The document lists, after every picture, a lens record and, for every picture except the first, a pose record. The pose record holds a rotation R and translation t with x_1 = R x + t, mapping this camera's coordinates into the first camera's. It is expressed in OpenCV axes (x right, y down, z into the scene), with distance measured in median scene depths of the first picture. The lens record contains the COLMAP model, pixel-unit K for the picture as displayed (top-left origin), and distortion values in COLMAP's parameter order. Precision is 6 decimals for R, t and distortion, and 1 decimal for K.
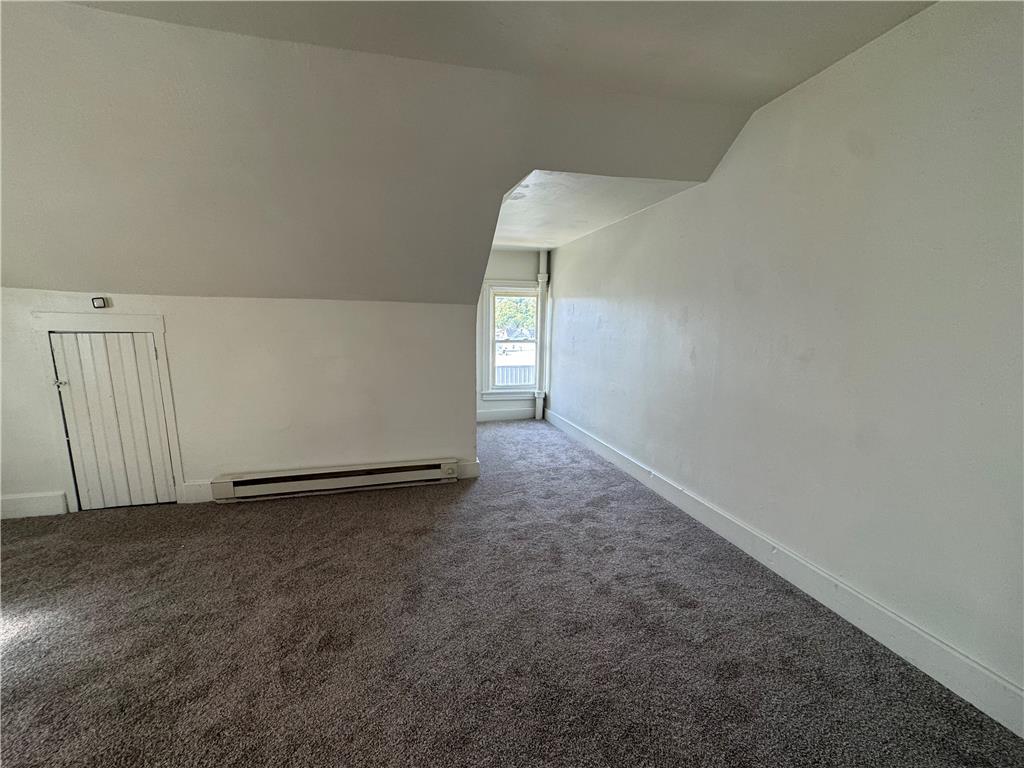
lens RADIAL K [[409.1, 0, 510.8], [0, 409.1, 382.9], [0, 0, 1]] dist [-0.001828, -0.000082]
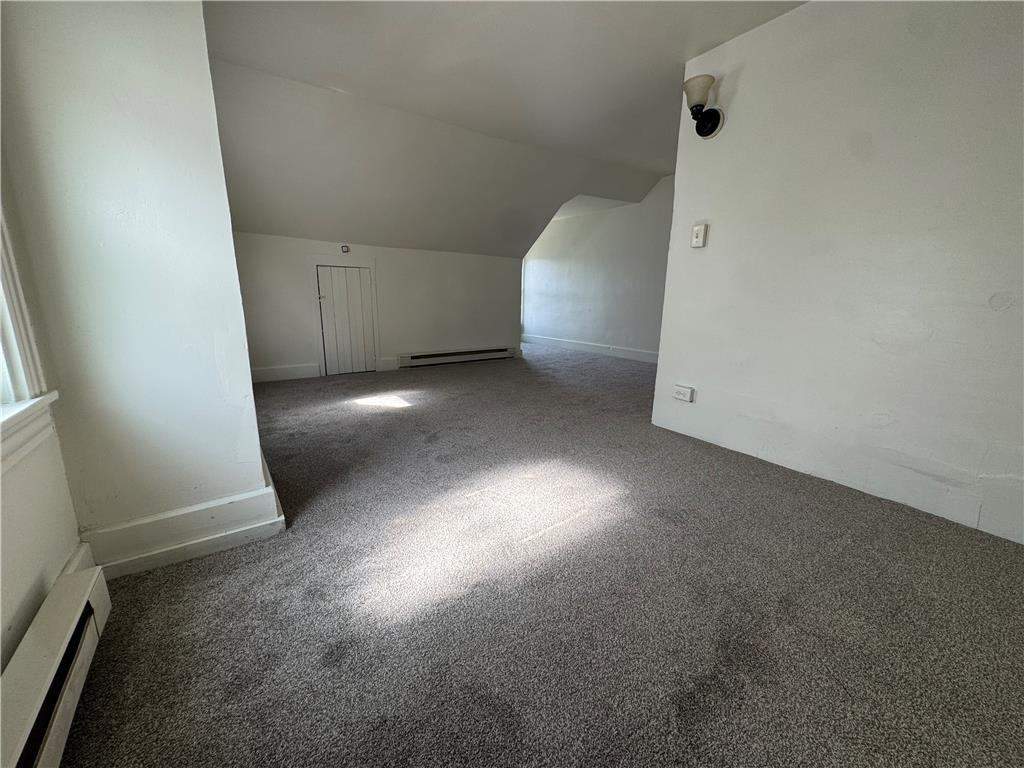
lens RADIAL K [[409.1, 0, 510.8], [0, 409.1, 382.9], [0, 0, 1]] dist [-0.001828, -0.000082]
pose [[0.942710, -0.070375, 0.326107, -0.890319], [0.049926, 0.996250, 0.070667, 0.262520], [-0.329858, -0.050337, 0.942688, -0.836716]]
